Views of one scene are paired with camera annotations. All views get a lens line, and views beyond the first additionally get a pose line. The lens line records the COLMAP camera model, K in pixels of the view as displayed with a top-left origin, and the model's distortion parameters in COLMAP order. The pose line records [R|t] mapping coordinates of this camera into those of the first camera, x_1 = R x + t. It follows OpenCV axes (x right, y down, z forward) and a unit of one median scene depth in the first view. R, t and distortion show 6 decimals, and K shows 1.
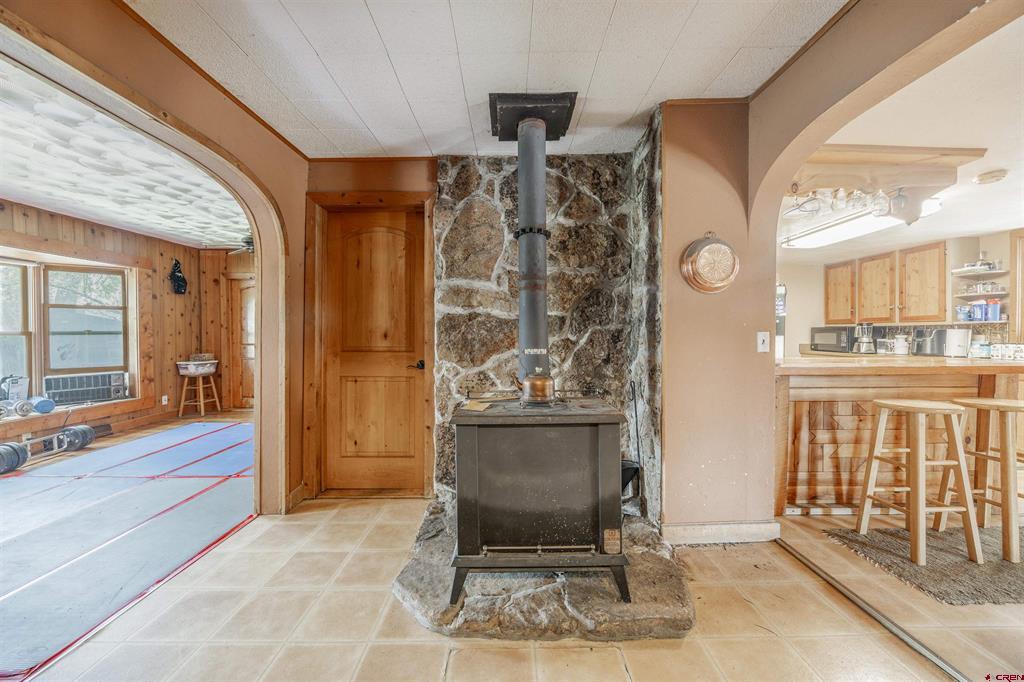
lens RADIAL K [[400.0, 0, 513.8], [0, 400.0, 336.7], [0, 0, 1]] dist [-0.002713, 0.000246]
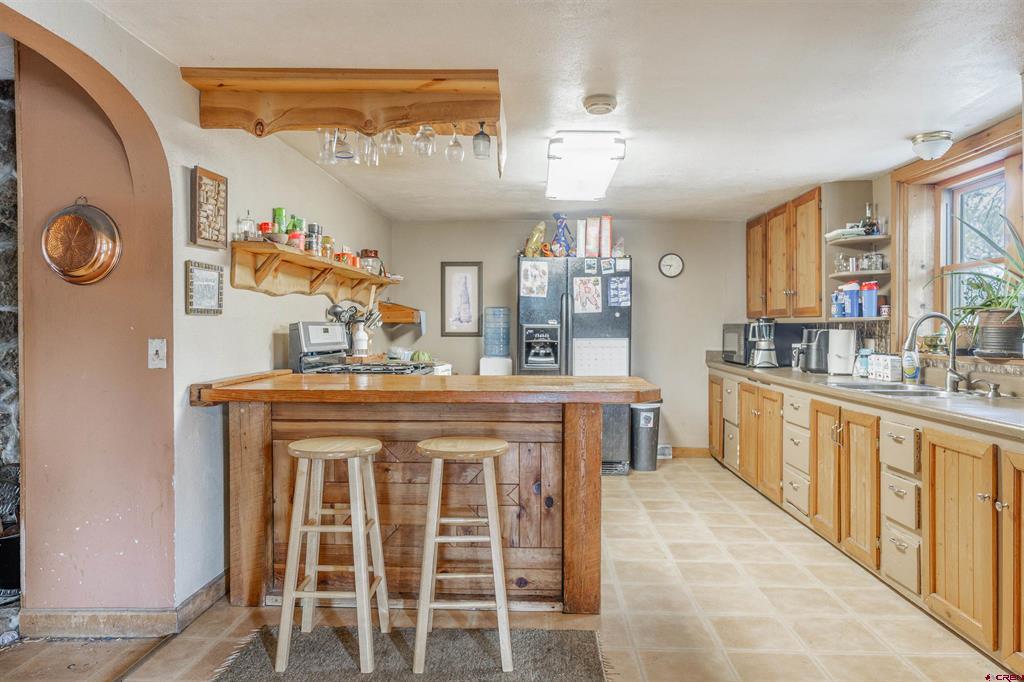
lens RADIAL K [[677.4, 0, 511.7], [0, 677.4, 336.0], [0, 0, 1]] dist [0.000668, -0.000762]
pose [[0.998732, 0.004166, -0.050167, 0.700207], [-0.003858, 0.999973, 0.006244, -0.014746], [0.050192, -0.006043, 0.998721, -0.083993]]
